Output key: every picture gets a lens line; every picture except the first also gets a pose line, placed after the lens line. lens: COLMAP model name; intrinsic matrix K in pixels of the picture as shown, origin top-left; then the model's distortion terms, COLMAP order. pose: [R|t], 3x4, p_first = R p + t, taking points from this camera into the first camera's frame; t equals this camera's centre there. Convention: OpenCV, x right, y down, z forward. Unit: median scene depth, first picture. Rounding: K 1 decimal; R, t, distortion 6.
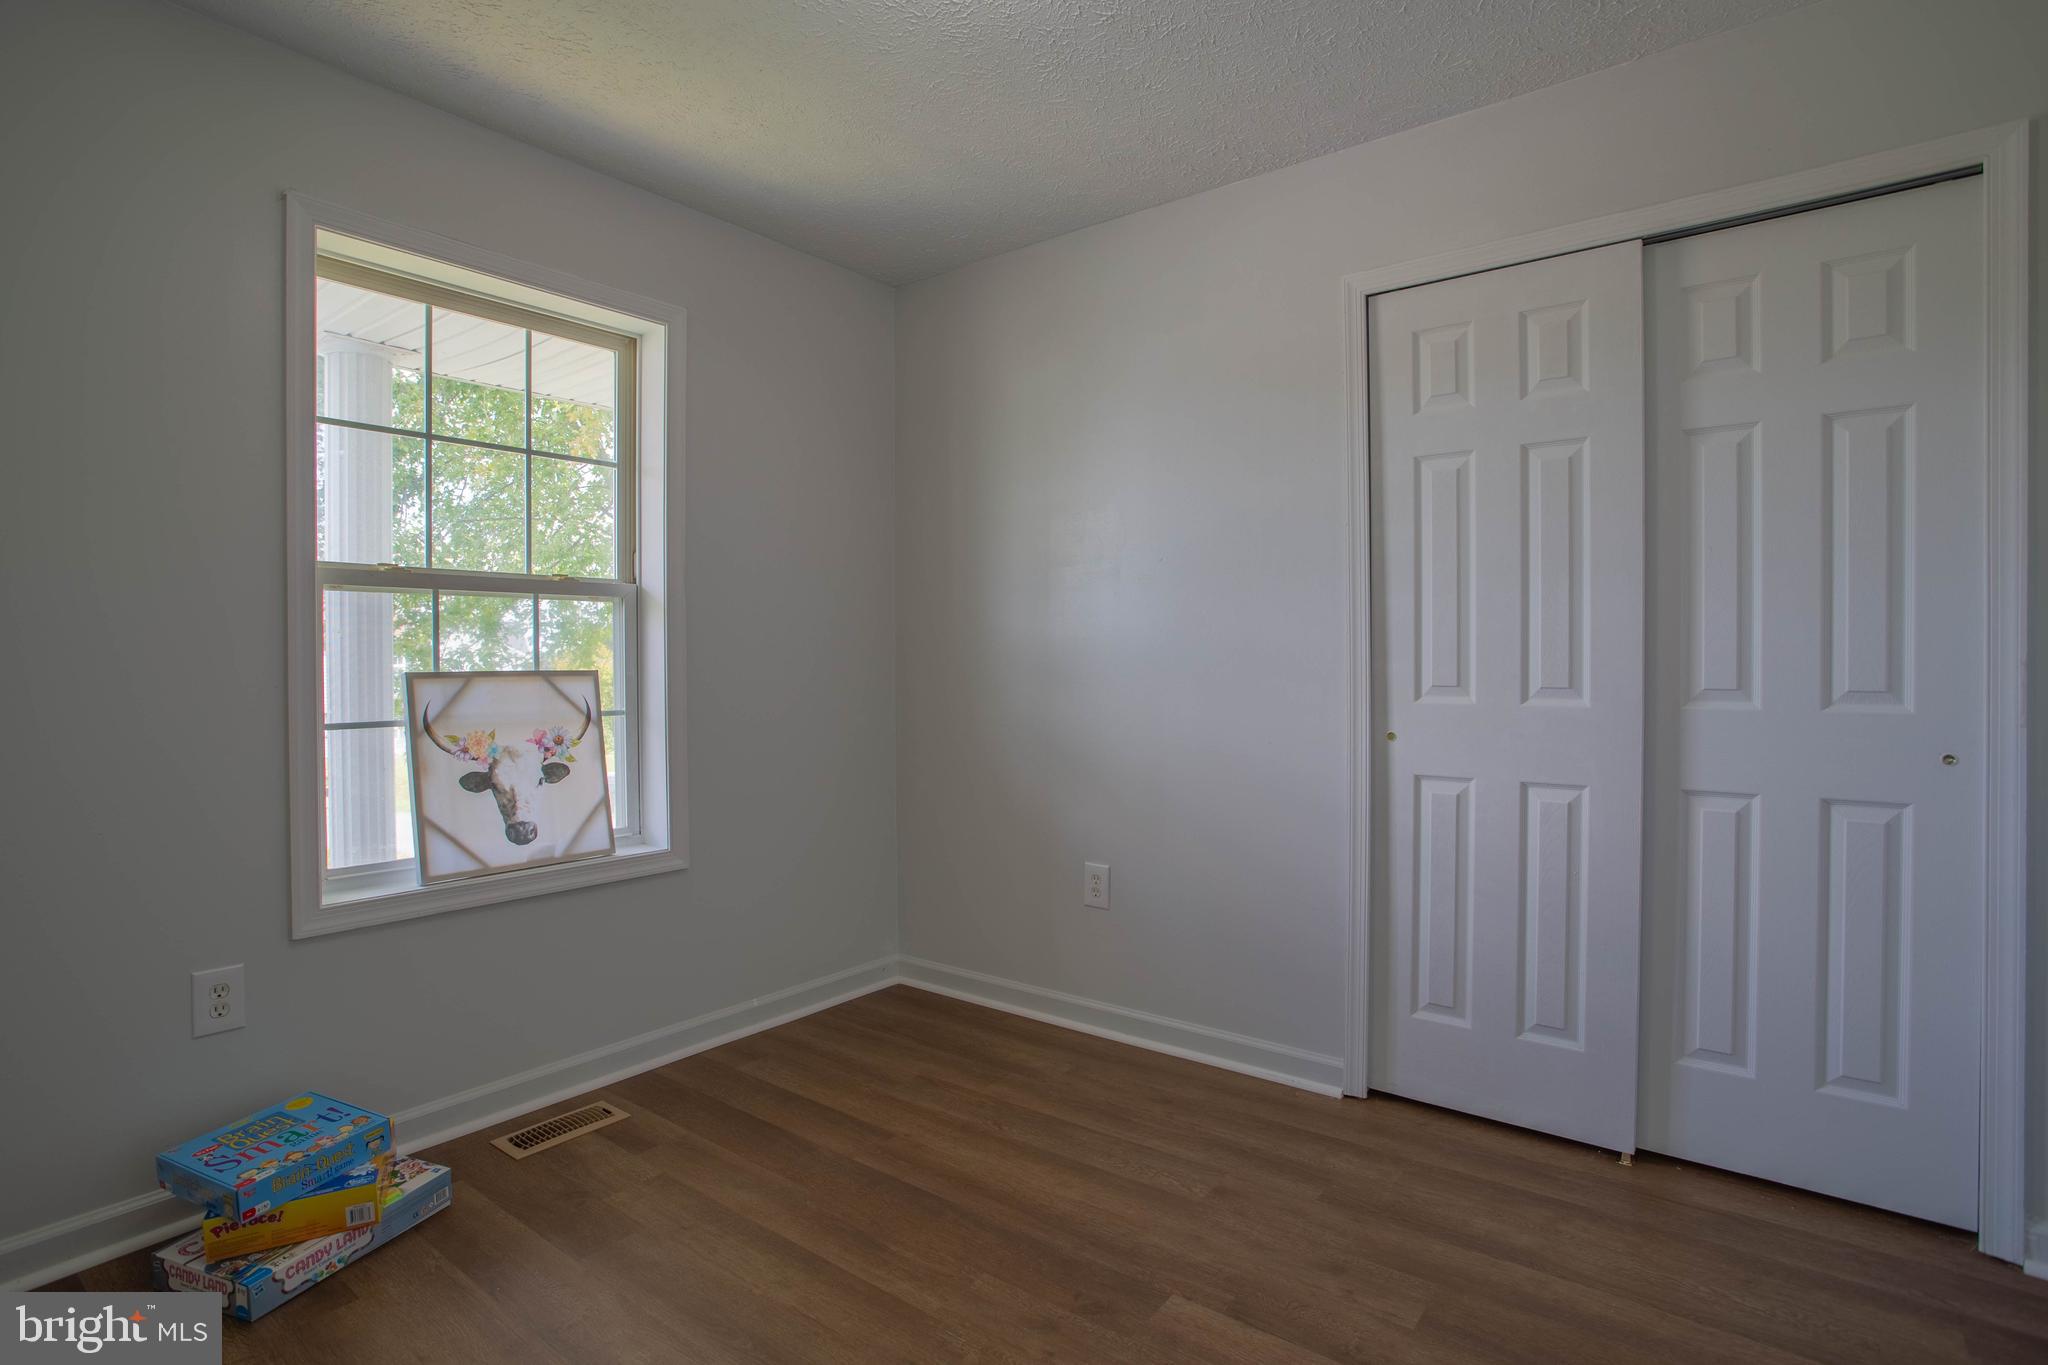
lens RADIAL K [[1006.7, 0, 1022.9], [0, 1006.7, 680.6], [0, 0, 1]] dist [-0.071296, 0.034056]
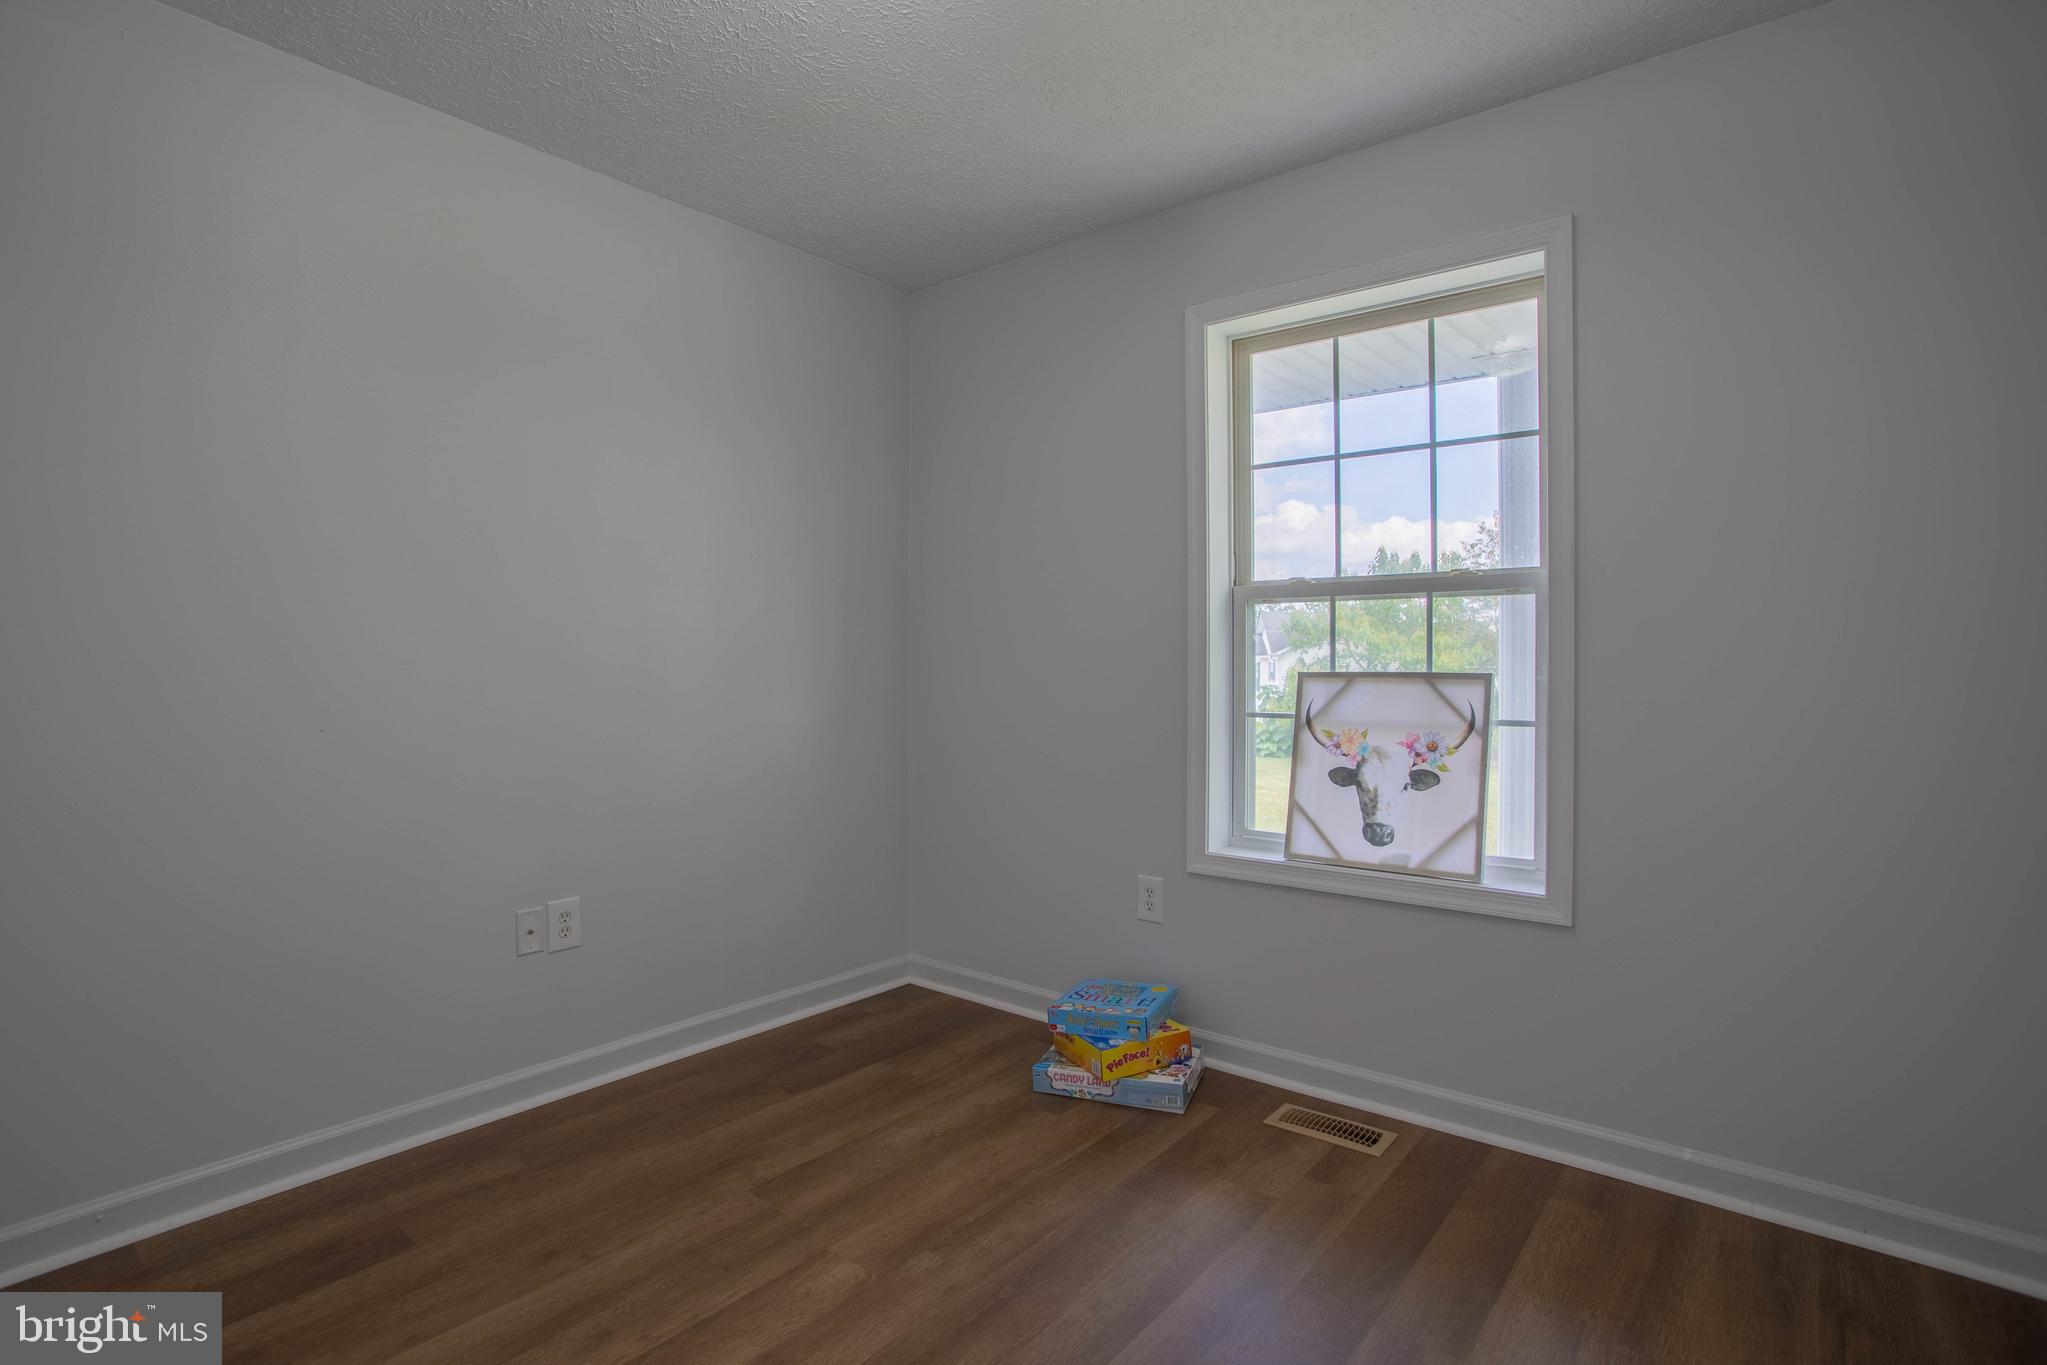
lens RADIAL K [[1006.2, 0, 1022.4], [0, 1006.2, 680.6], [0, 0, 1]] dist [-0.071296, 0.034056]
pose [[-0.028679, 0.024311, -0.999293, 0.527784], [-0.017622, 0.999537, 0.024823, -0.020901], [0.999433, 0.018321, -0.028237, 0.693195]]
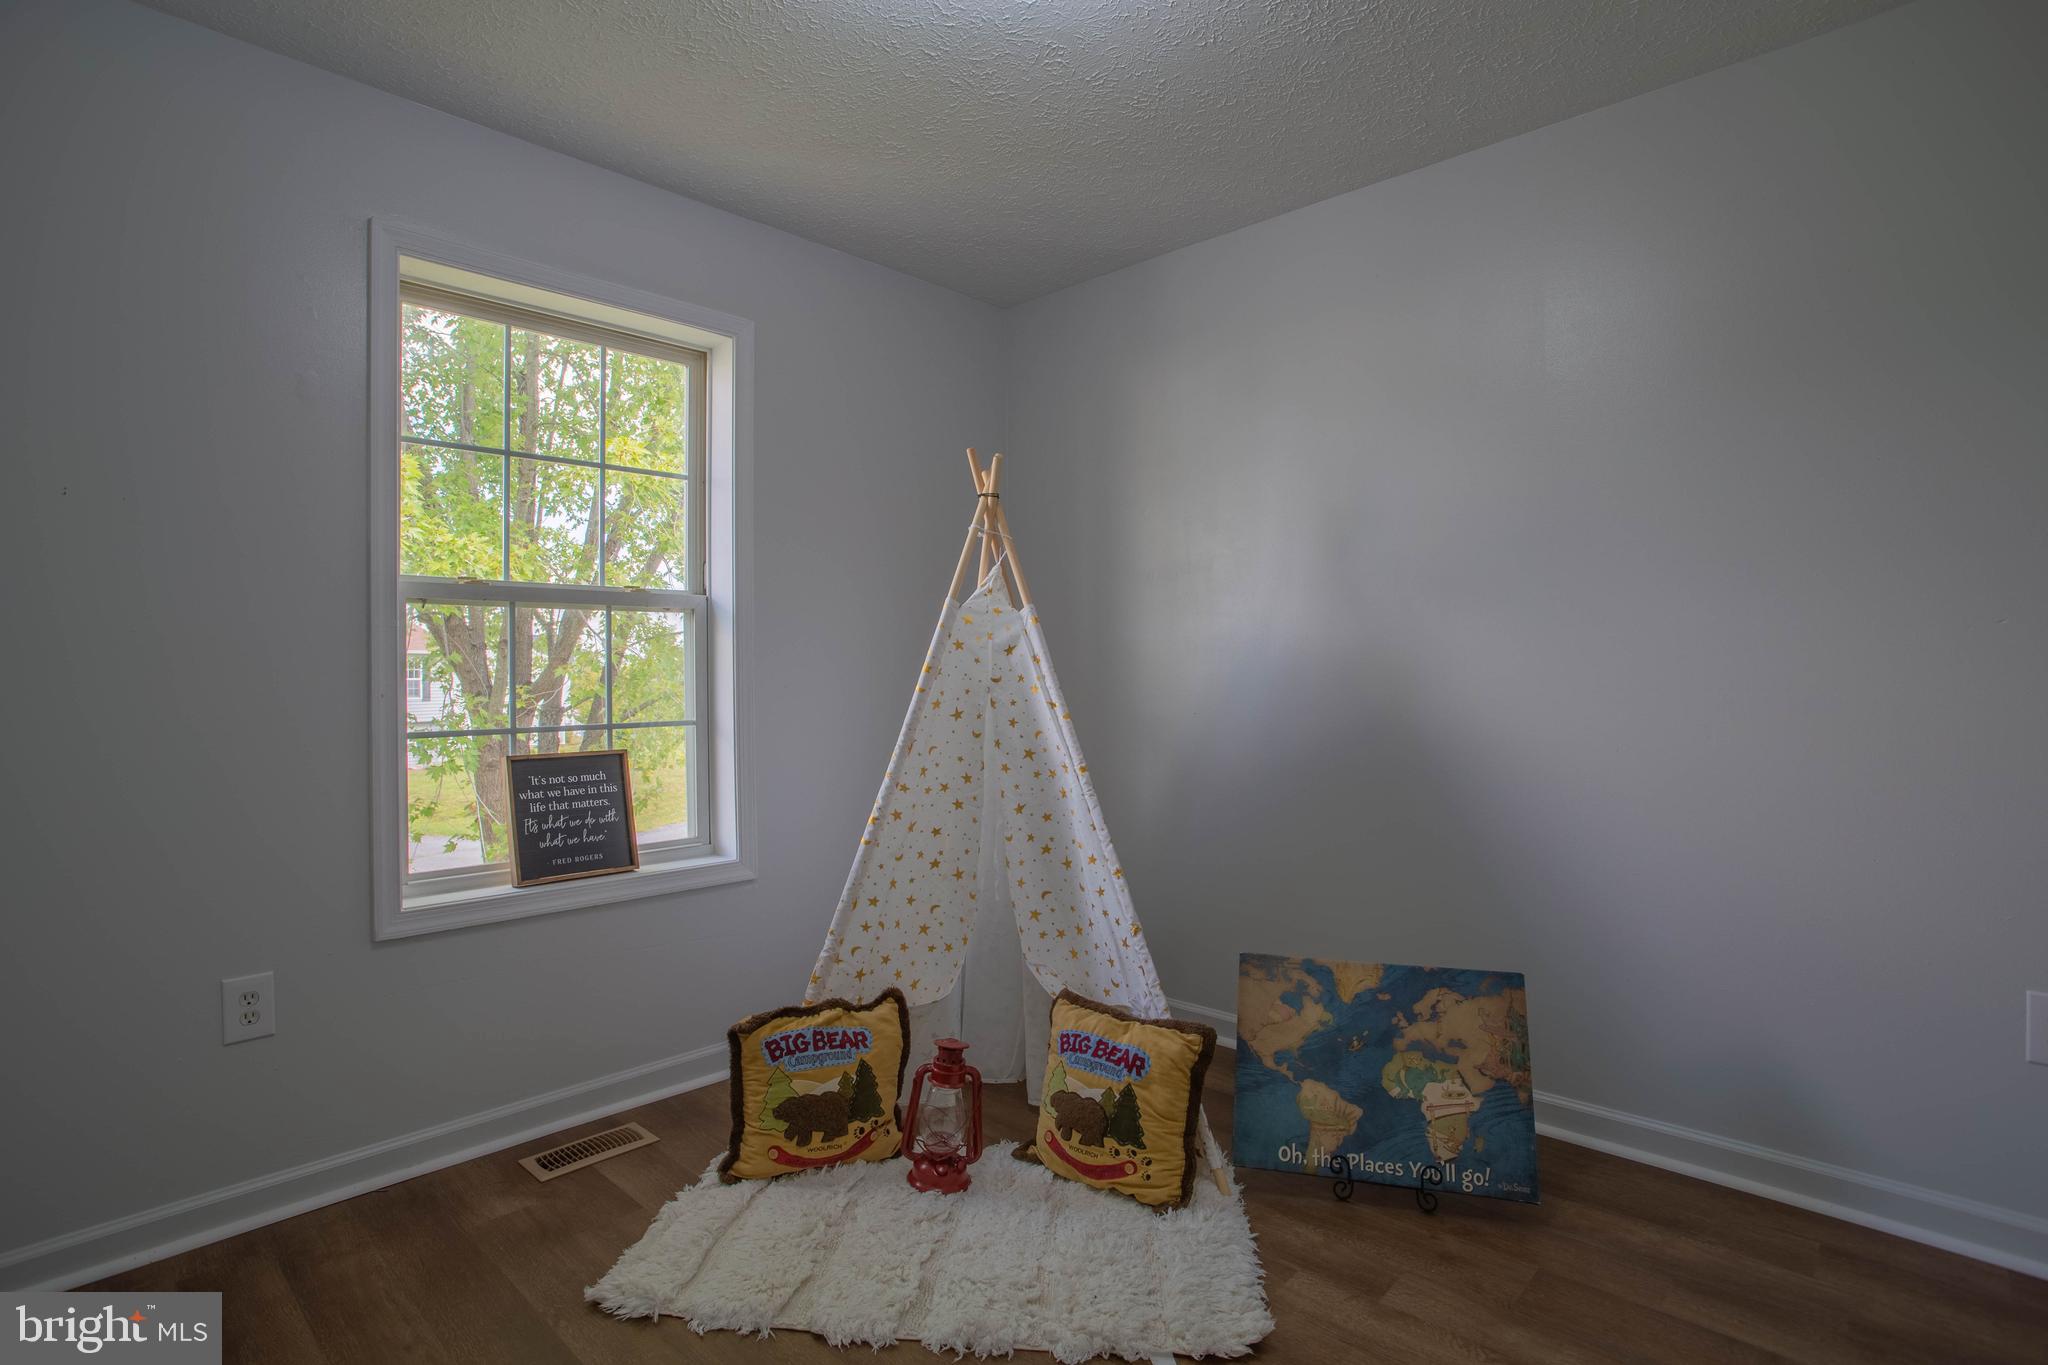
lens RADIAL K [[975.6, 0, 1018.6], [0, 975.6, 676.2], [0, 0, 1]] dist [-0.029573, -0.000079]
pose [[0.991710, 0.002251, -0.128475, 0.072697], [-0.004398, 0.999855, -0.016432, -0.001387], [0.128420, 0.016861, 0.991577, 0.095836]]
